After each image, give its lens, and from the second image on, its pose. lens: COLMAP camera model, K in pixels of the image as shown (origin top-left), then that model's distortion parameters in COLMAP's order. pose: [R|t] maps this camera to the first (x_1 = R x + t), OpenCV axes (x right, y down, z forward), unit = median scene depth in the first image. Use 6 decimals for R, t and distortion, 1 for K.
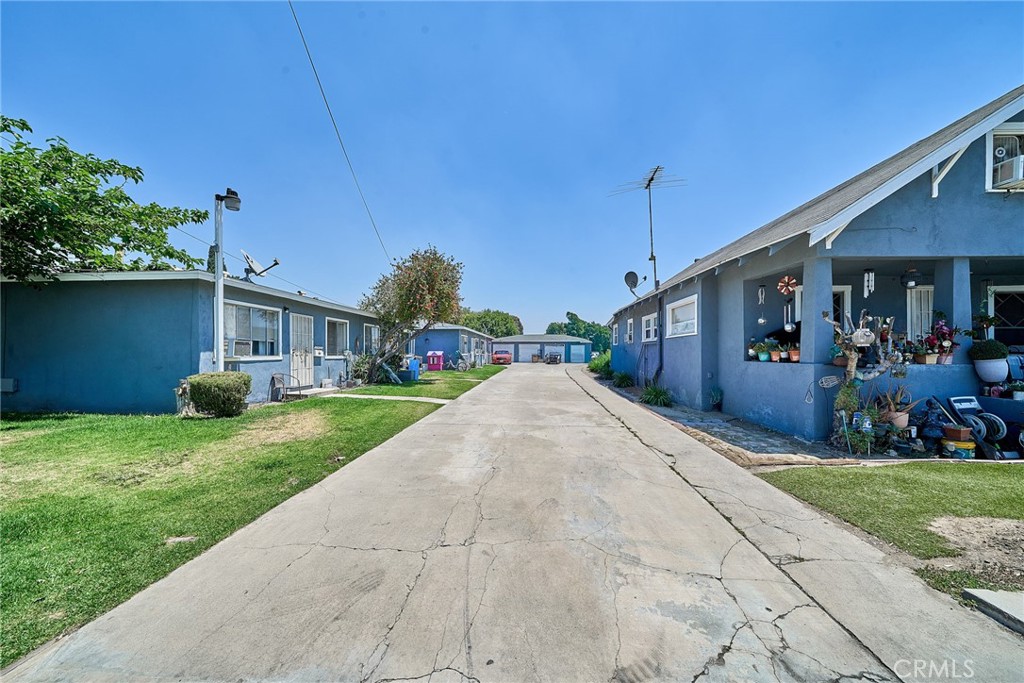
lens RADIAL K [[357.6, 0, 513.2], [0, 357.6, 351.2], [0, 0, 1]] dist [-0.002379, -0.000179]
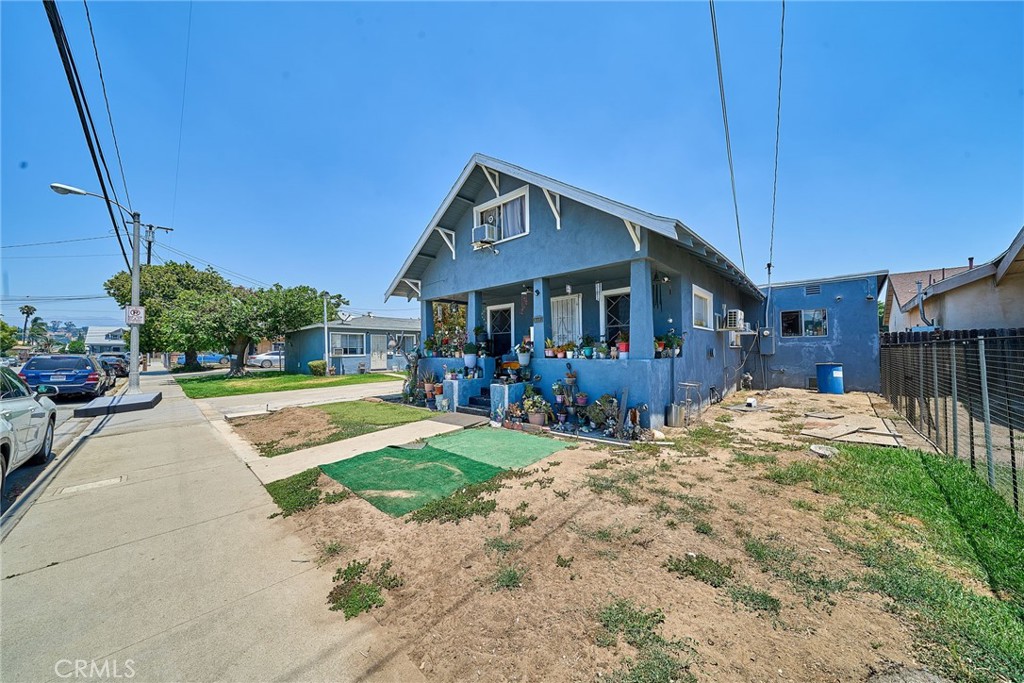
lens RADIAL K [[357.6, 0, 513.2], [0, 357.6, 351.2], [0, 0, 1]] dist [-0.002379, -0.000179]
pose [[0.756004, -0.011346, -0.654469, 2.543797], [0.015614, 0.999878, 0.000702, 0.010084], [0.654381, -0.010749, 0.756088, -0.108115]]
